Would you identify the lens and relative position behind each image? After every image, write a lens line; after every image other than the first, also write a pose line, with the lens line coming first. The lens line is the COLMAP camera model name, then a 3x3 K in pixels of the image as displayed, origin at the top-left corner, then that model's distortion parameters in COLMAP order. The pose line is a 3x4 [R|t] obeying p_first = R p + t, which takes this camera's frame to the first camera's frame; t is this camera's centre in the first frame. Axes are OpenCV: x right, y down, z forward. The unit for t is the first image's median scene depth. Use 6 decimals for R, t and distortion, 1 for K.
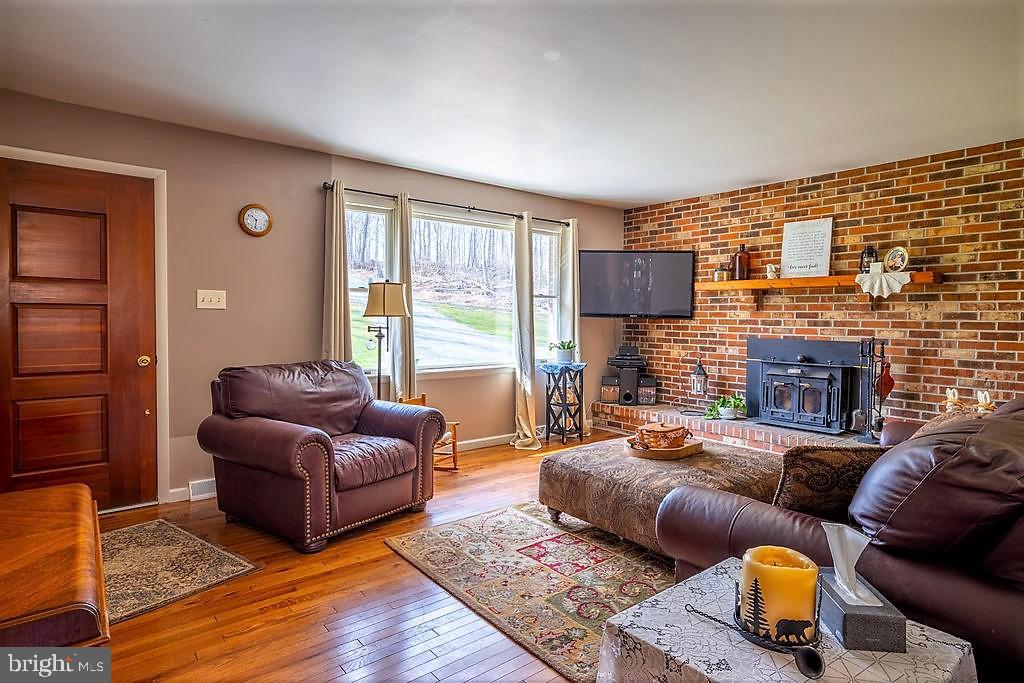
lens RADIAL K [[567.7, 0, 513.9], [0, 567.7, 340.9], [0, 0, 1]] dist [-0.021085, 0.009031]
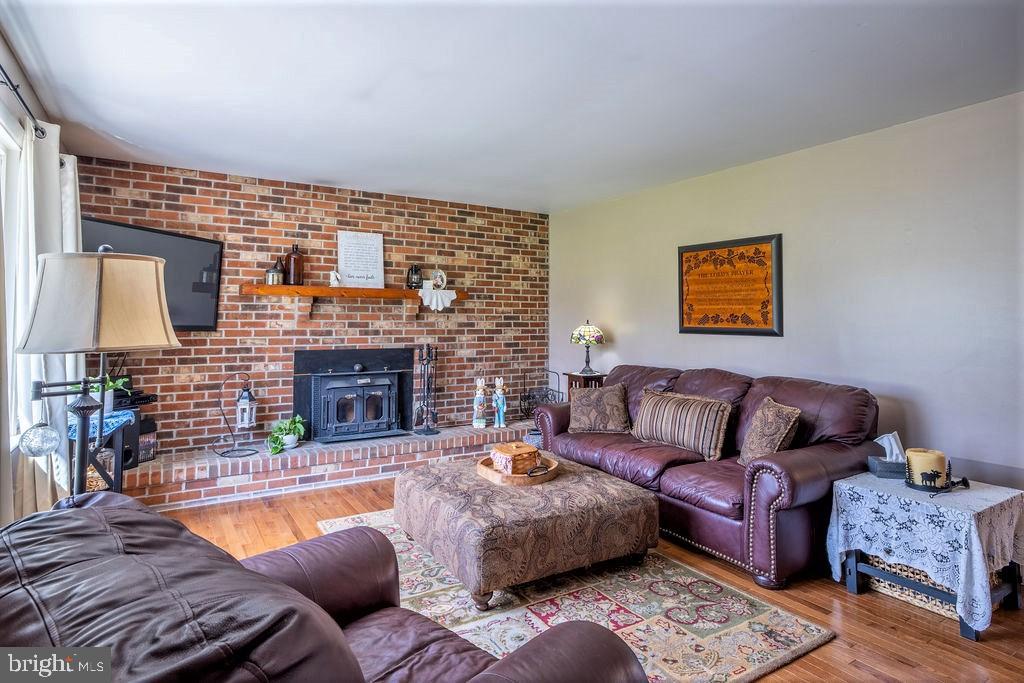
lens RADIAL K [[567.7, 0, 534.8], [0, 567.7, 302.6], [0, 0, 1]] dist [-0.021085, 0.009031]
pose [[0.101535, 0.026022, 0.994492, -0.467830], [0.040899, 0.998703, -0.030308, -0.041732], [-0.993991, 0.043751, 0.100339, 0.588068]]
